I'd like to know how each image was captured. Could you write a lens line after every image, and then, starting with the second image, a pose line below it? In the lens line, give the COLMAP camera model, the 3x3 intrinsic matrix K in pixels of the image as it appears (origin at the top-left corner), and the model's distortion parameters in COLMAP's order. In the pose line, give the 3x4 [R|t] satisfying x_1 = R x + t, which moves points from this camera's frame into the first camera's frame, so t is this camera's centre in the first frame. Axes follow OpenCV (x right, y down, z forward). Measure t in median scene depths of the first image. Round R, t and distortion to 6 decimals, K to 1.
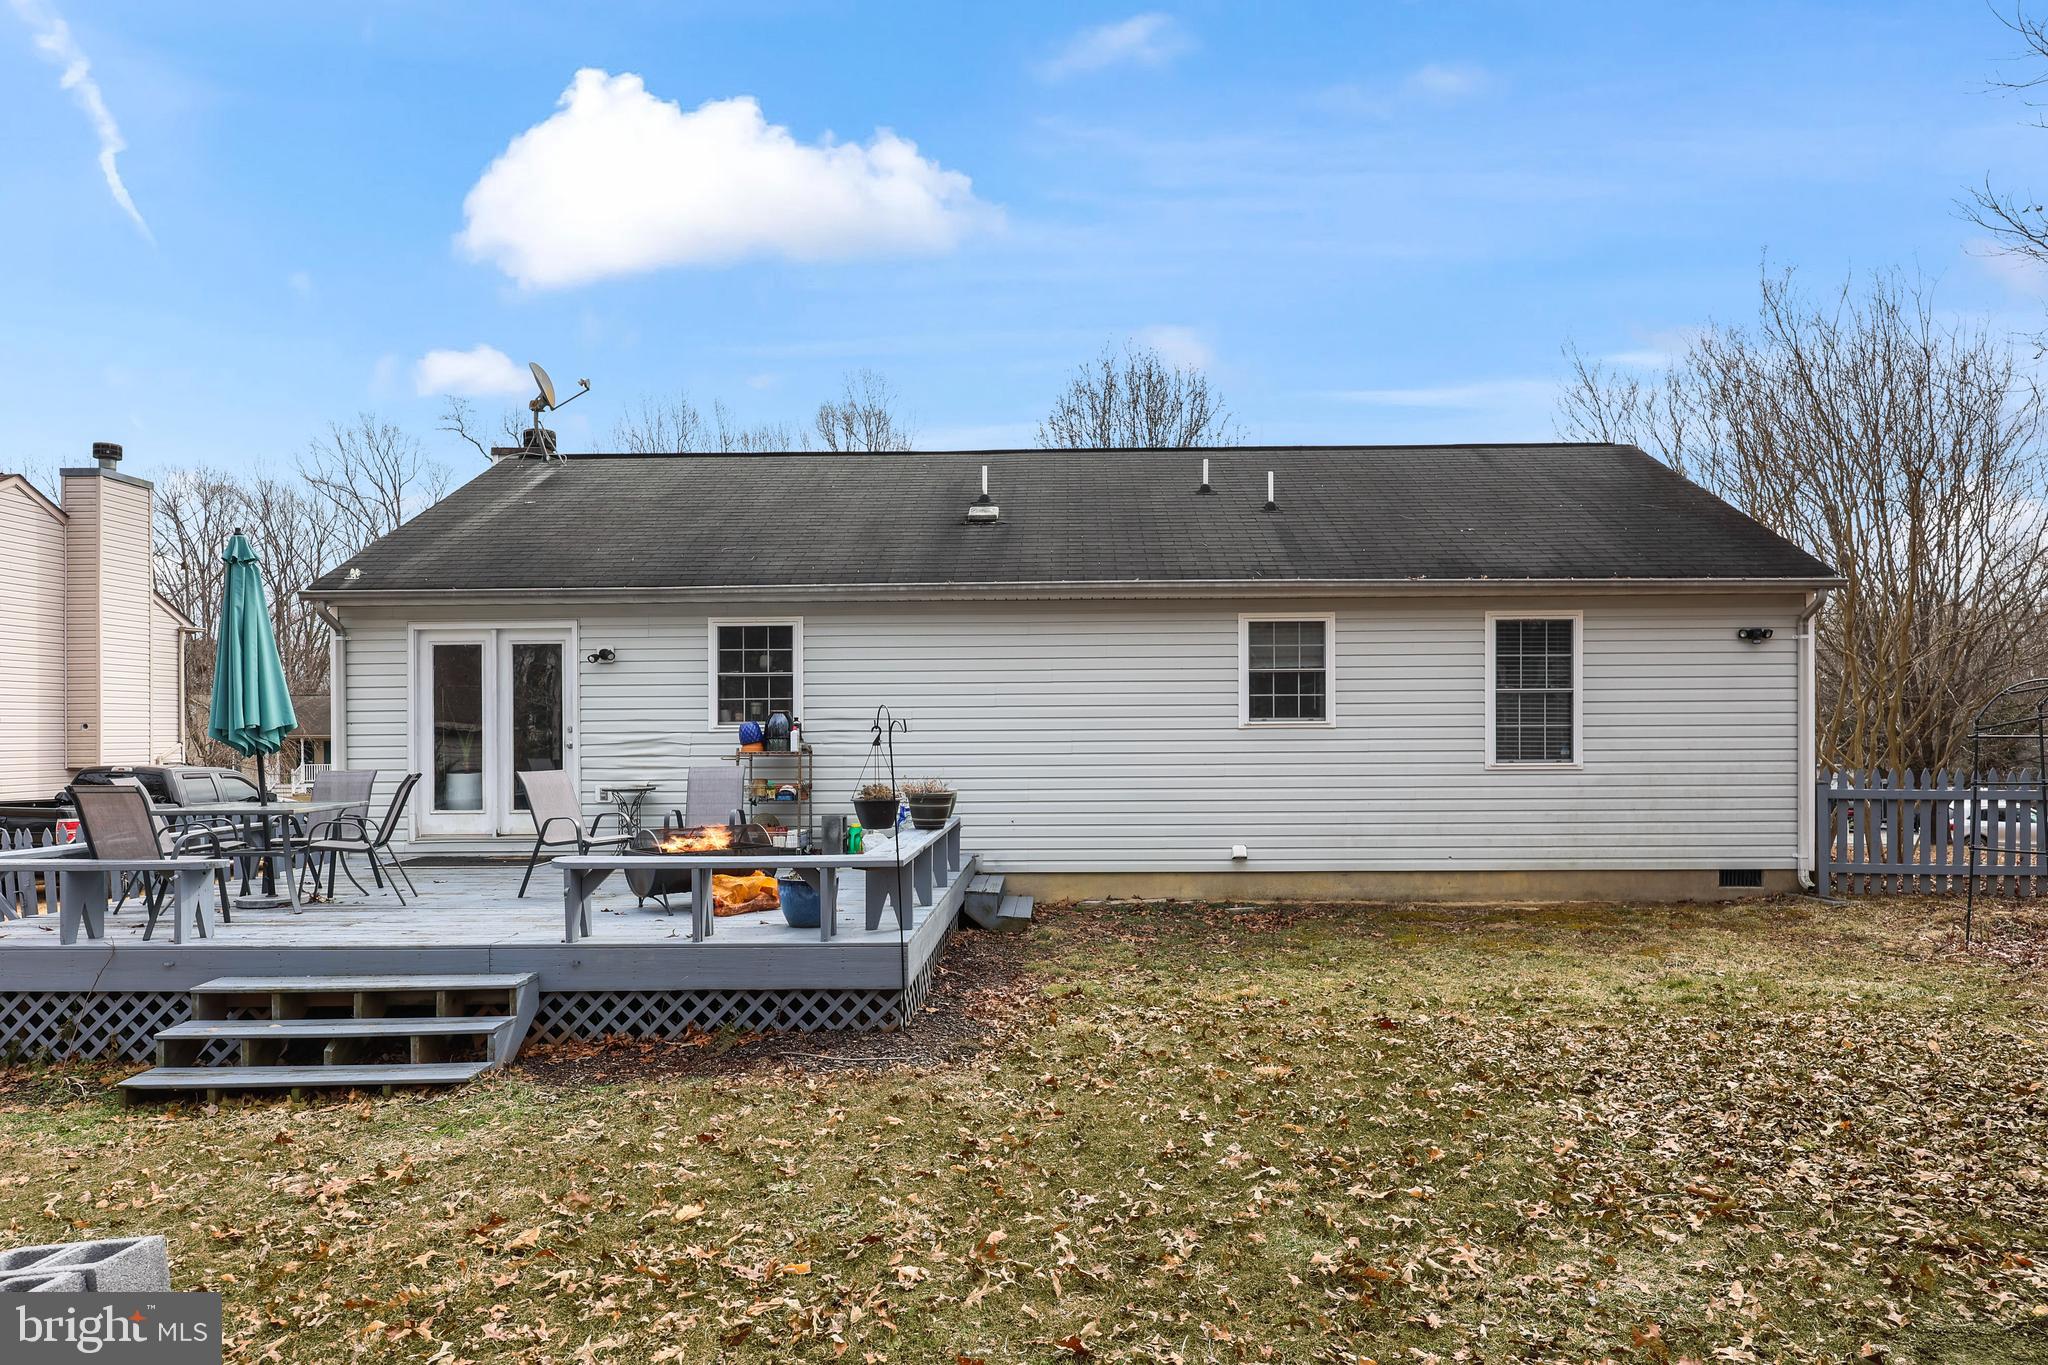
lens RADIAL K [[1296.2, 0, 1024.2], [0, 1296.2, 697.5], [0, 0, 1]] dist [-0.029988, 0.000057]
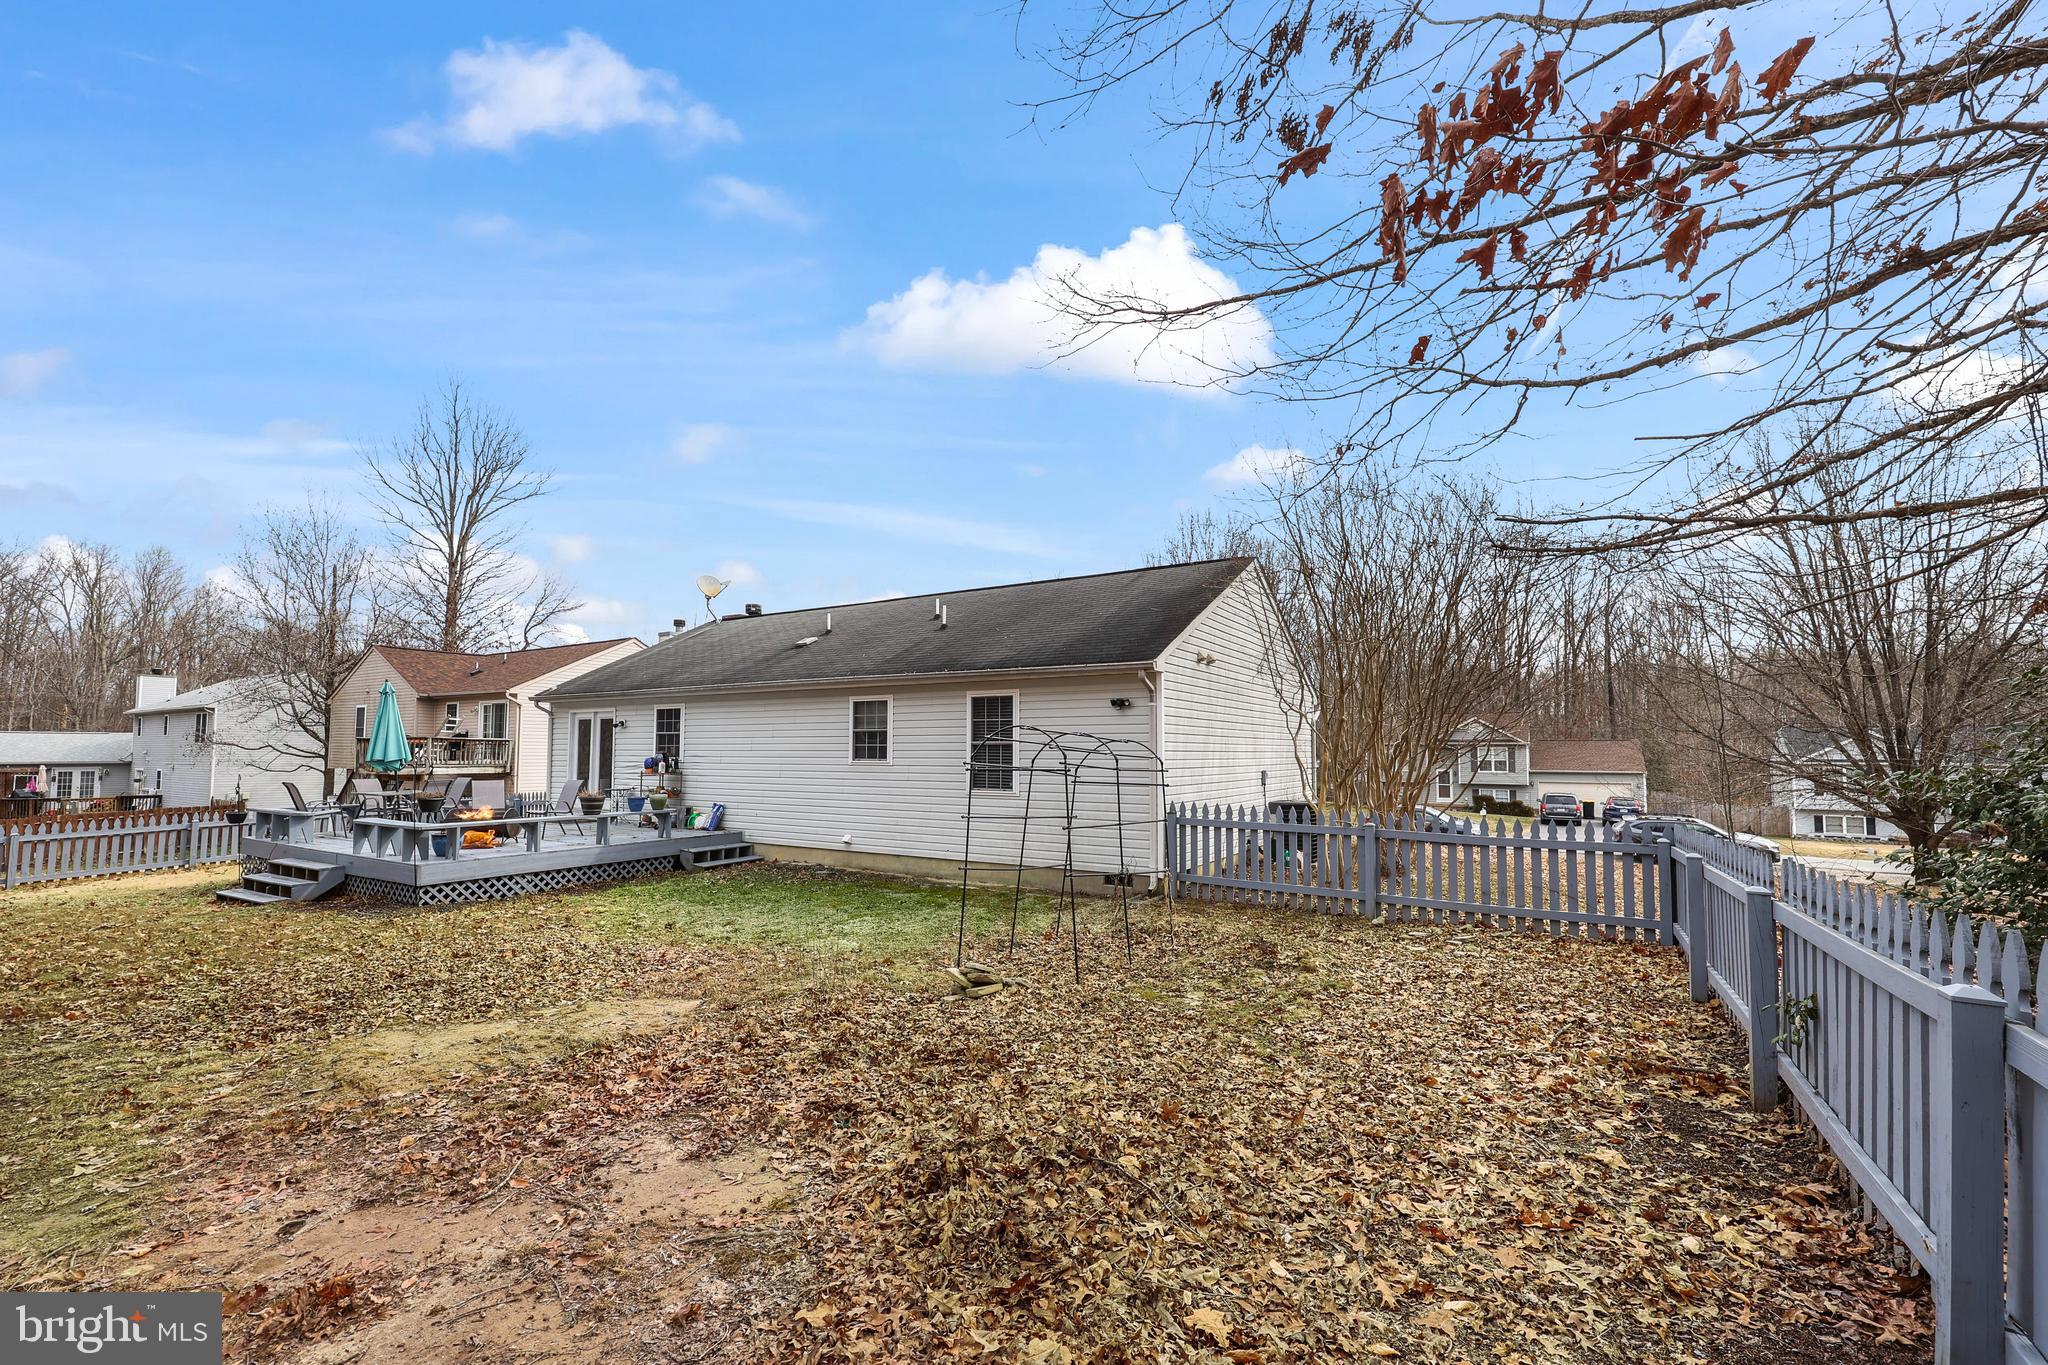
lens RADIAL K [[851.5, 0, 1024.0], [0, 851.5, 713.2], [0, 0, 1]] dist [0.009310, -0.001832]
pose [[0.868056, -0.014520, -0.496254, 0.914326], [0.001671, 0.999652, -0.026327, -0.013839], [0.496463, 0.022024, 0.867778, 0.151946]]
